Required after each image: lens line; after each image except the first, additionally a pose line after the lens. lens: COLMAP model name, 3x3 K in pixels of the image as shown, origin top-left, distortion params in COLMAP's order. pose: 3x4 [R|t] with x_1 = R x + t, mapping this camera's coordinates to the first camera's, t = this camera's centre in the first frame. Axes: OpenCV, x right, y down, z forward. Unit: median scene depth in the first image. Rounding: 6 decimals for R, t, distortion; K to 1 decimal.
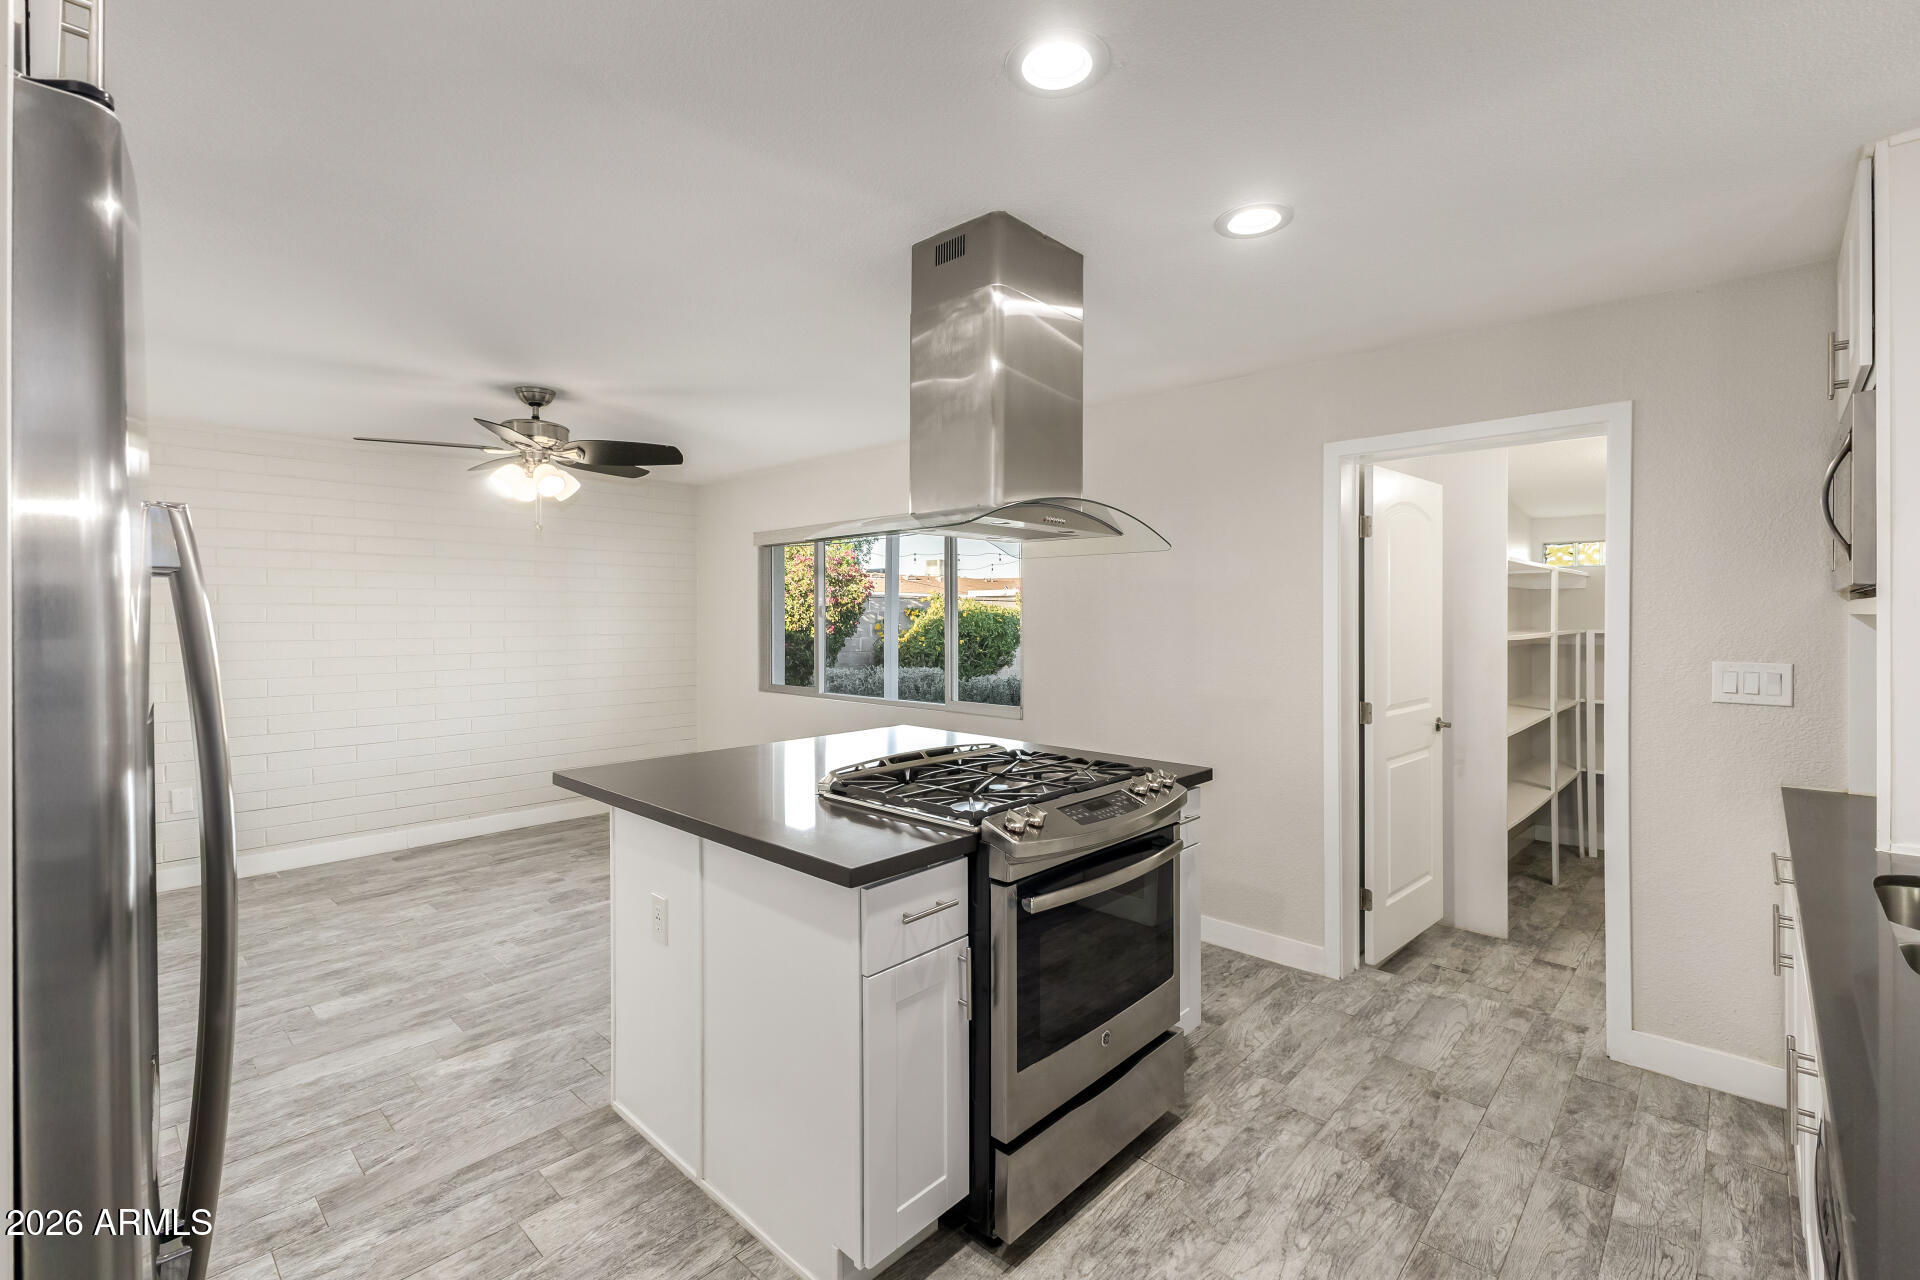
lens RADIAL K [[834.0, 0, 957.6], [0, 834.0, 617.3], [0, 0, 1]] dist [0.016618, -0.000265]
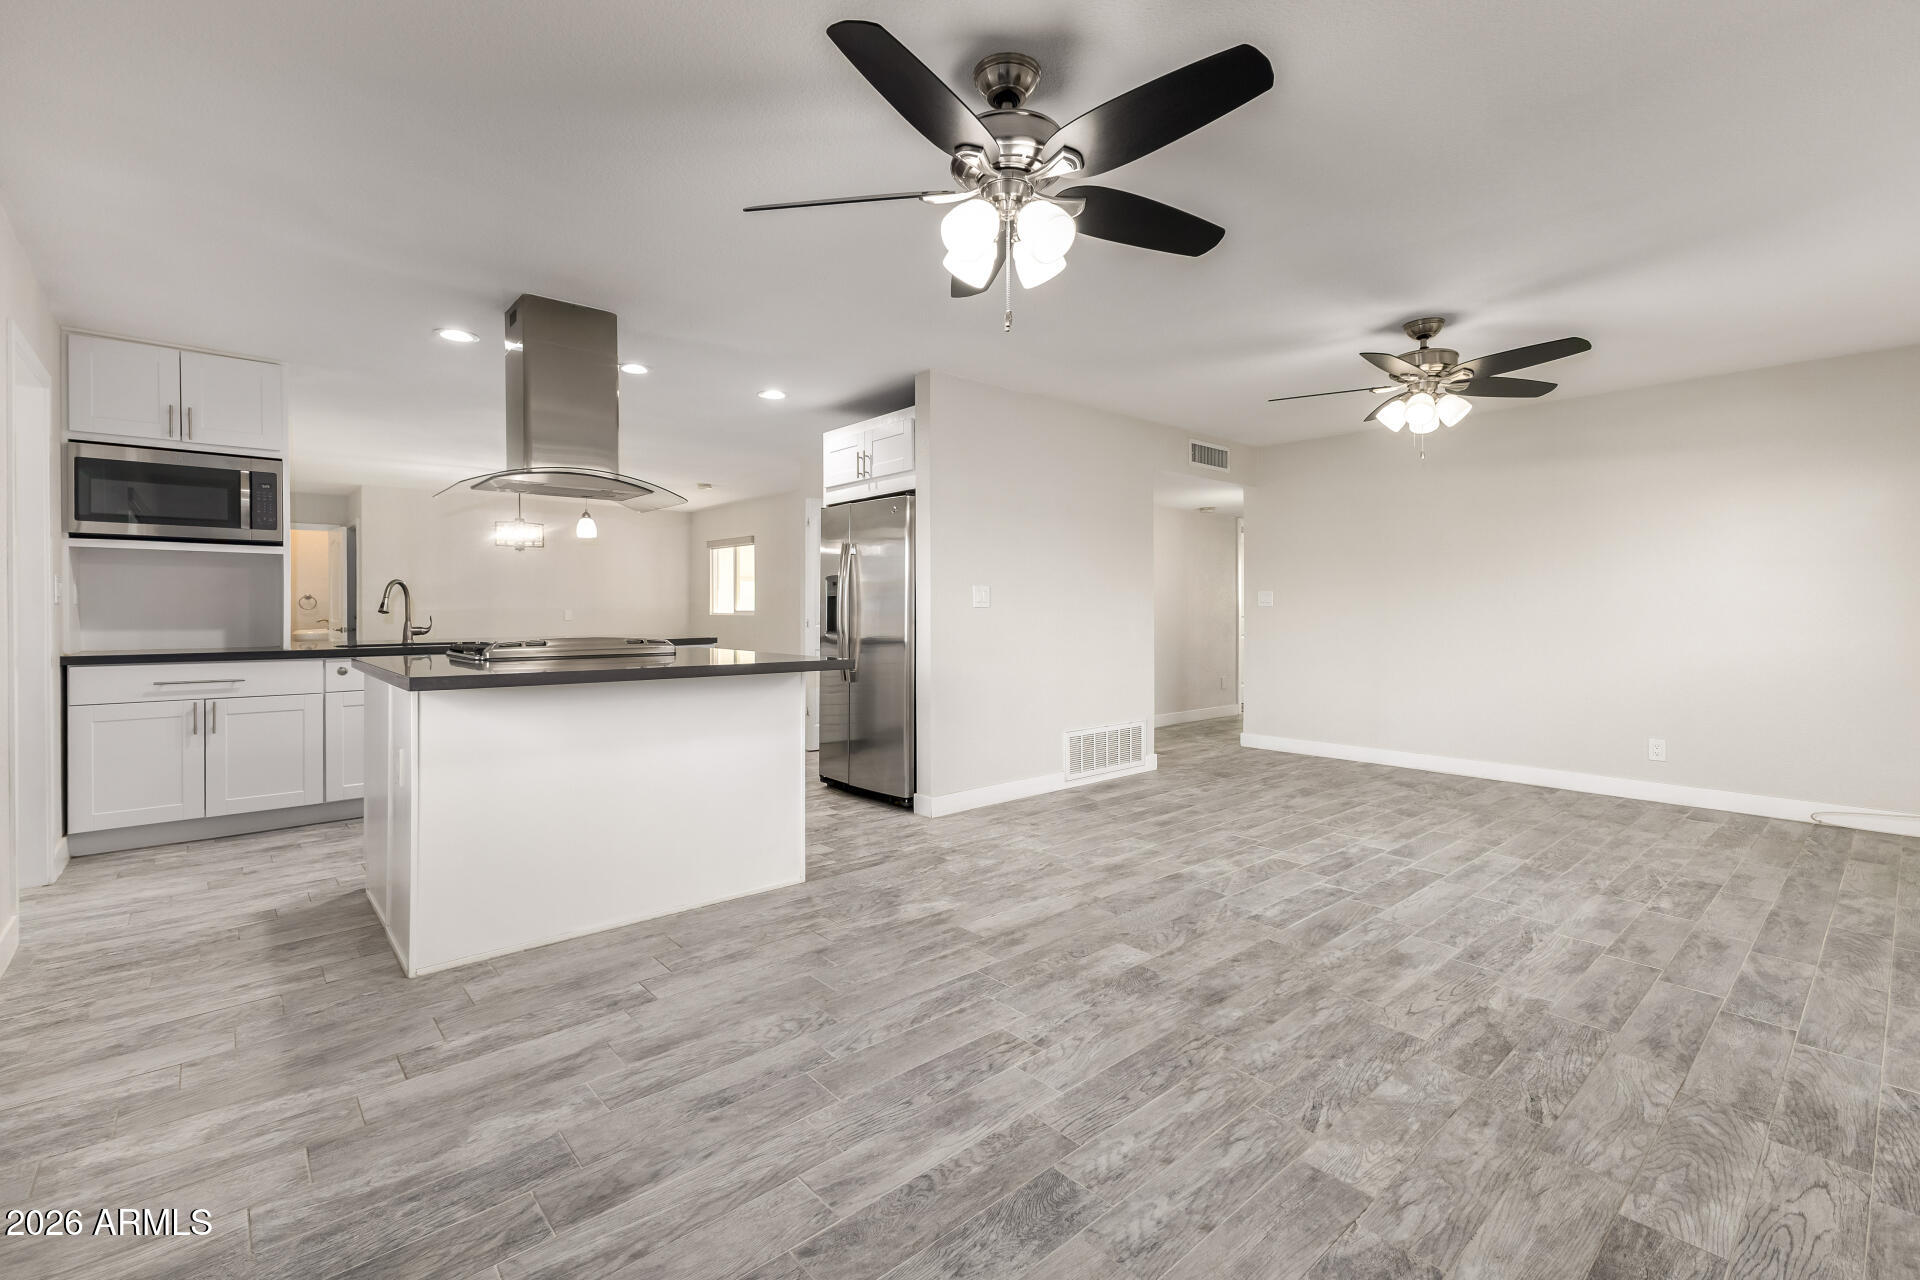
lens RADIAL K [[834.0, 0, 957.6], [0, 834.0, 617.3], [0, 0, 1]] dist [0.016618, -0.000265]
pose [[-0.995162, 0.000352, 0.098242, -0.668728], [0.001085, 0.999972, 0.007405, 0.098728], [-0.098237, 0.007476, -0.995135, 1.970945]]
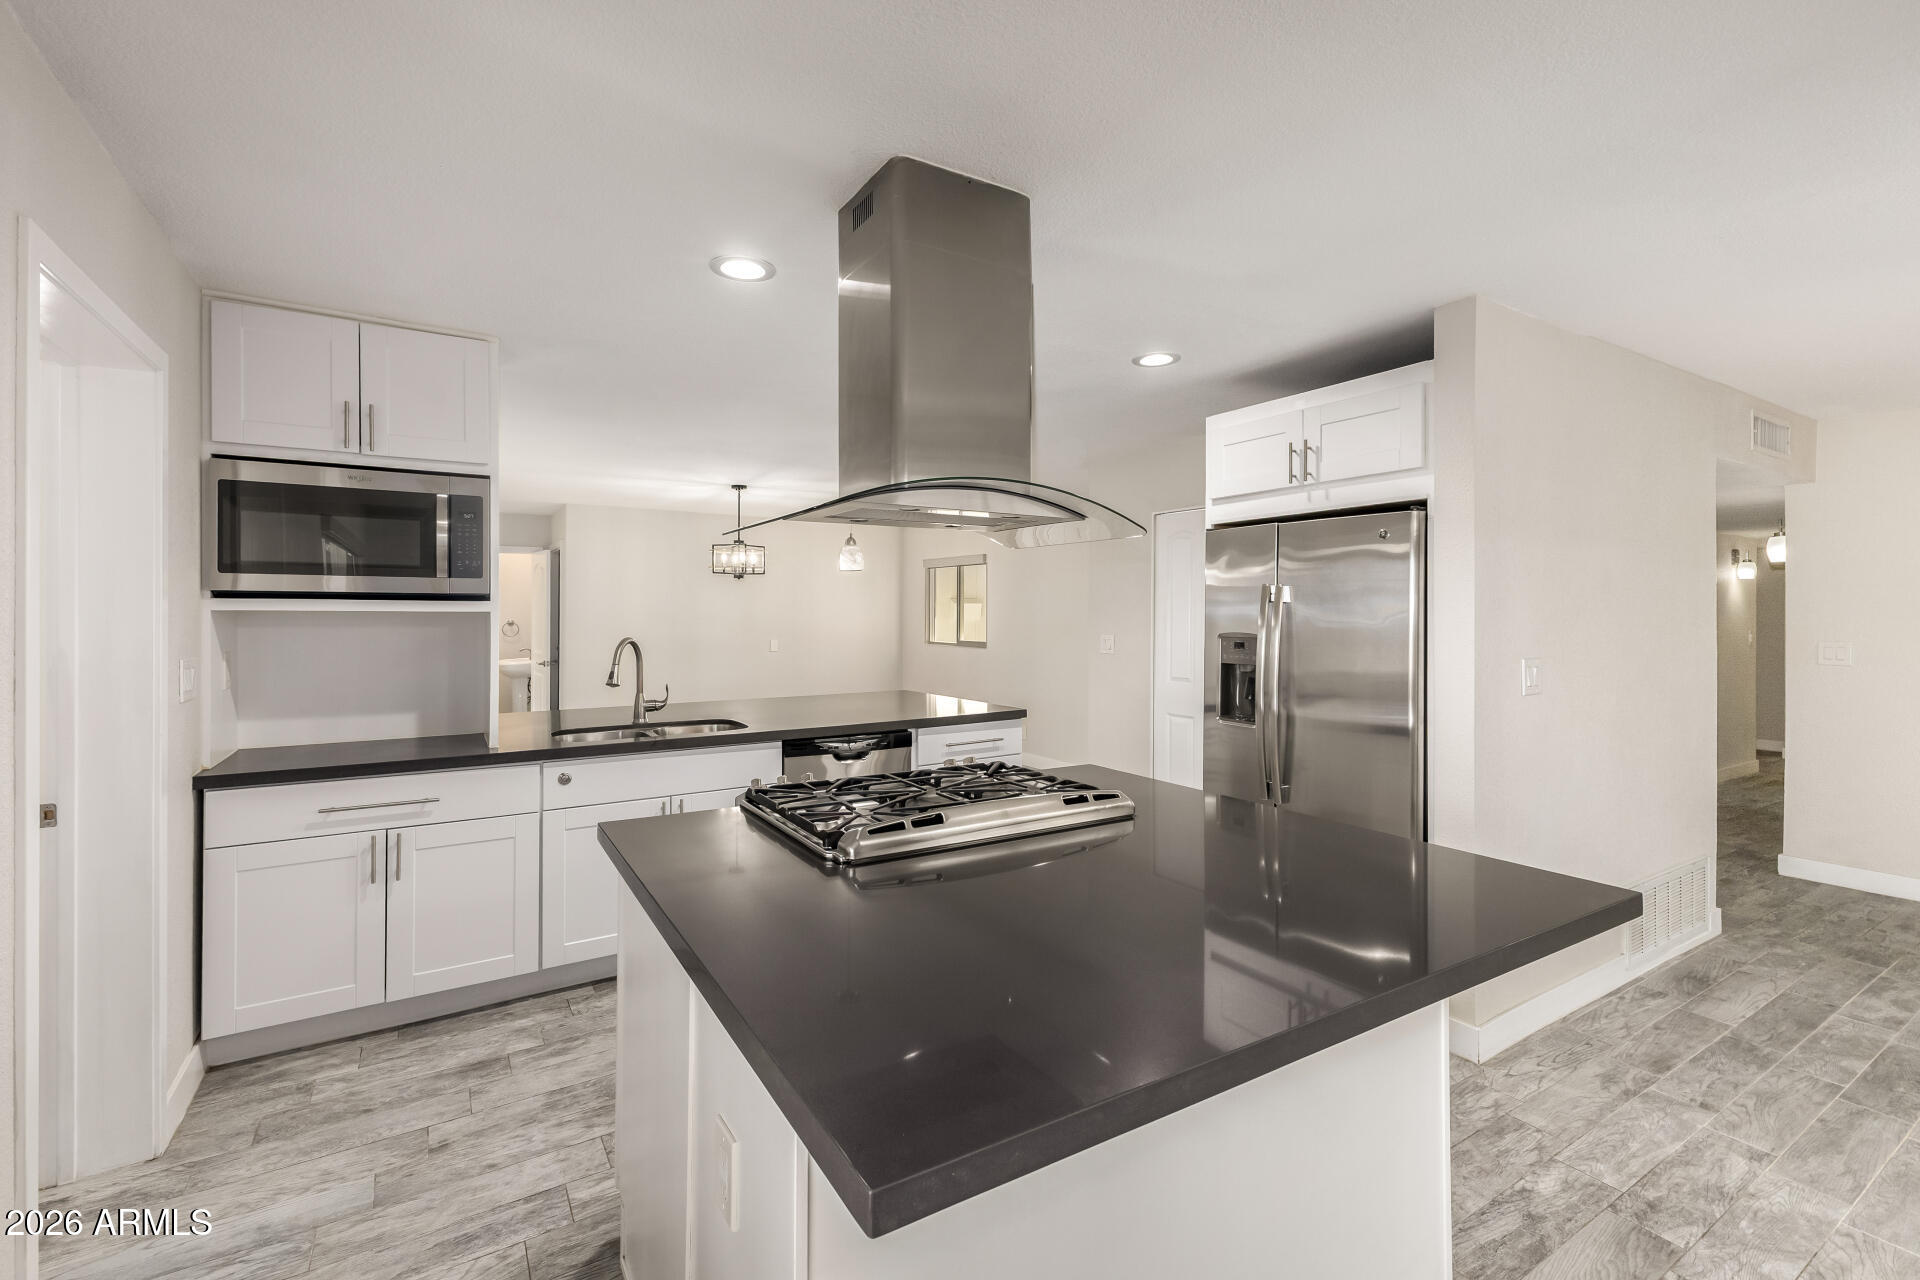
lens RADIAL K [[828.5, 0, 962.0], [0, 828.5, 618.1], [0, 0, 1]] dist [0.017874, 0.000328]
pose [[-0.967836, -0.002041, 0.251574, -0.162522], [-0.001268, 0.999994, 0.003232, 0.000808], [-0.251579, 0.002809, -0.967833, 1.457421]]
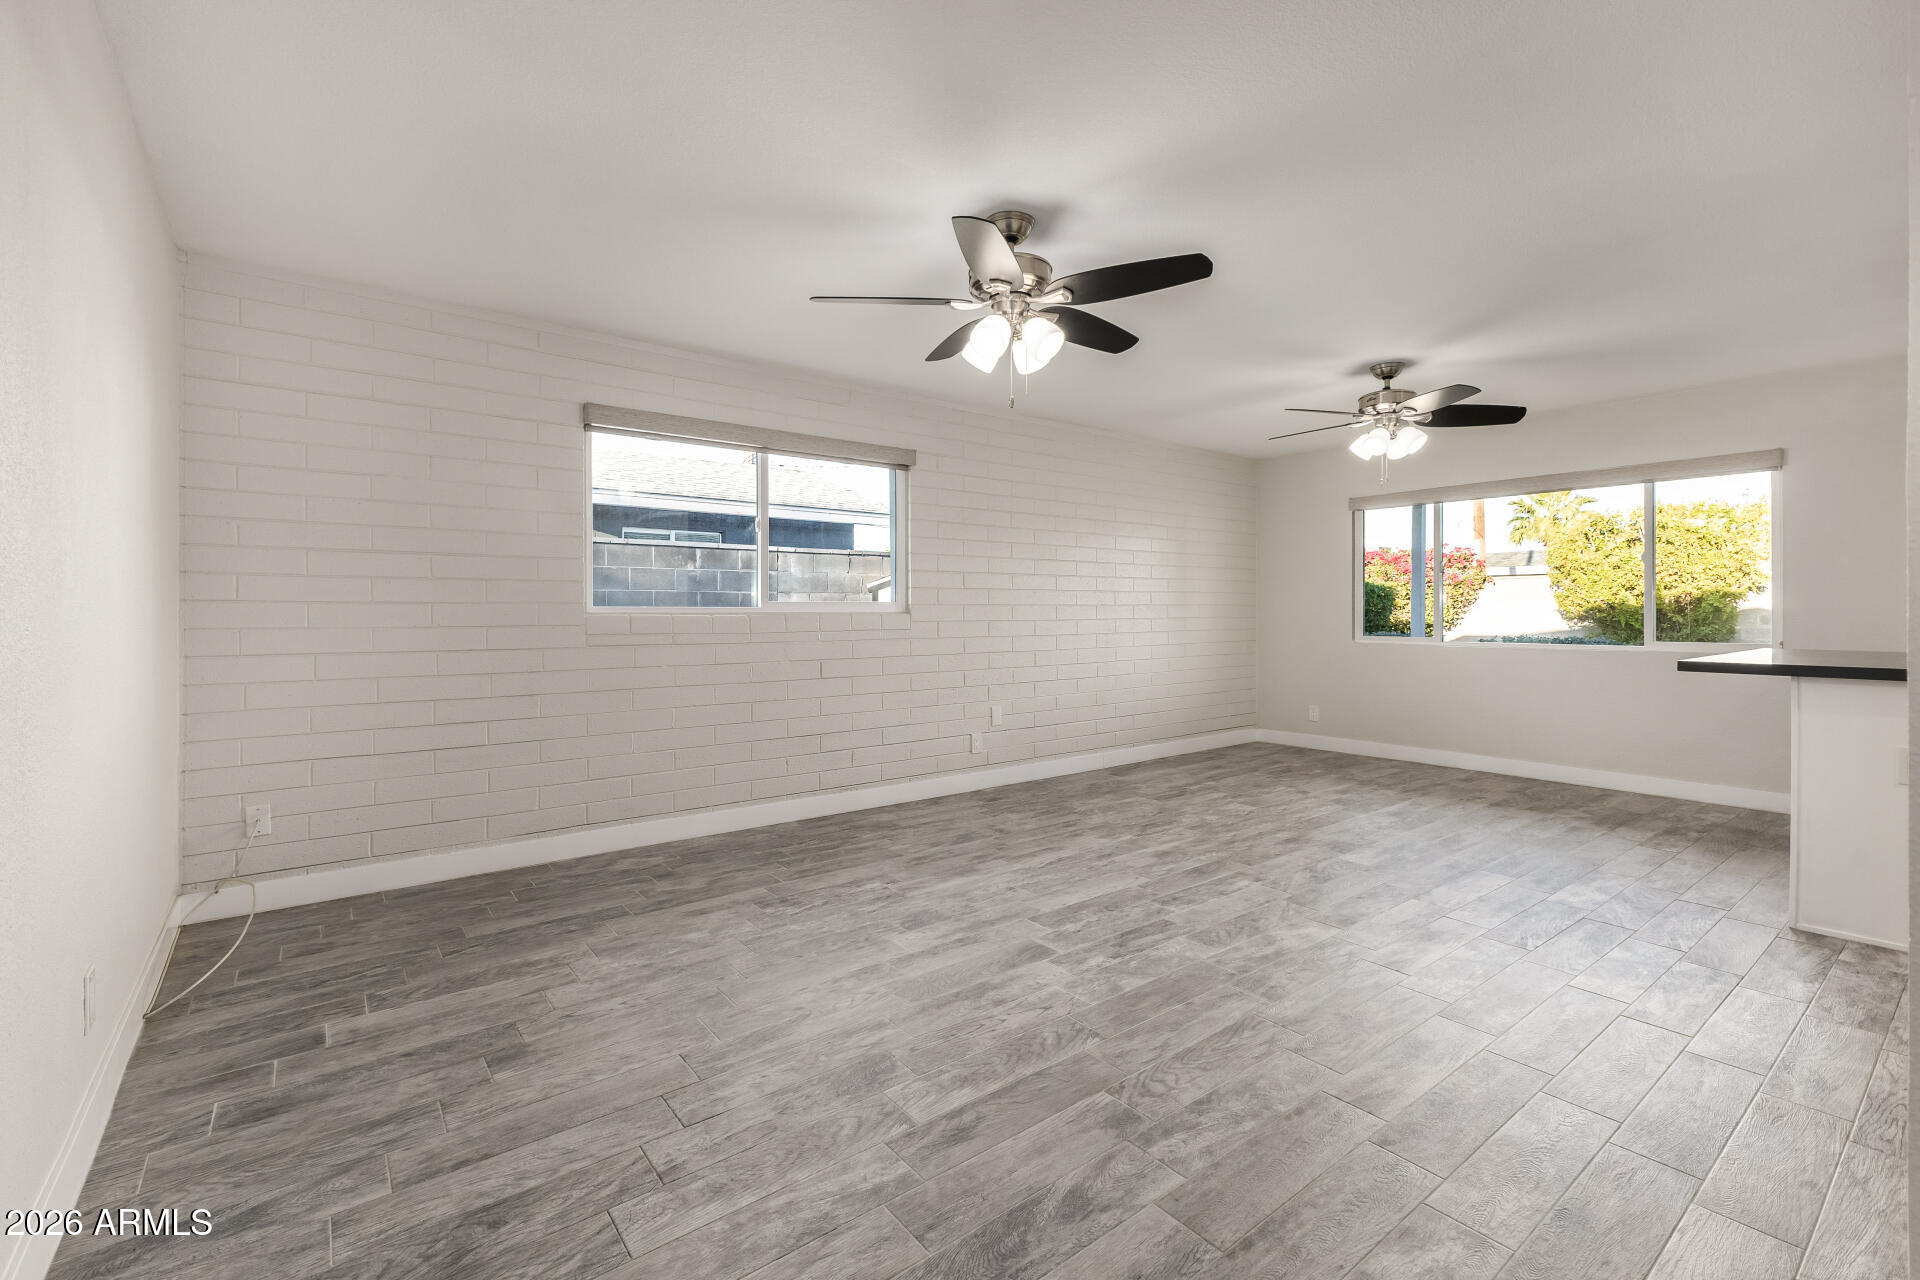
lens RADIAL K [[834.0, 0, 957.6], [0, 834.0, 617.3], [0, 0, 1]] dist [0.016618, -0.000265]
pose [[0.987315, -0.001387, -0.158767, -1.166667], [0.002079, 0.999989, 0.004192, 0.099258], [0.158760, -0.004469, 0.987307, -0.335552]]
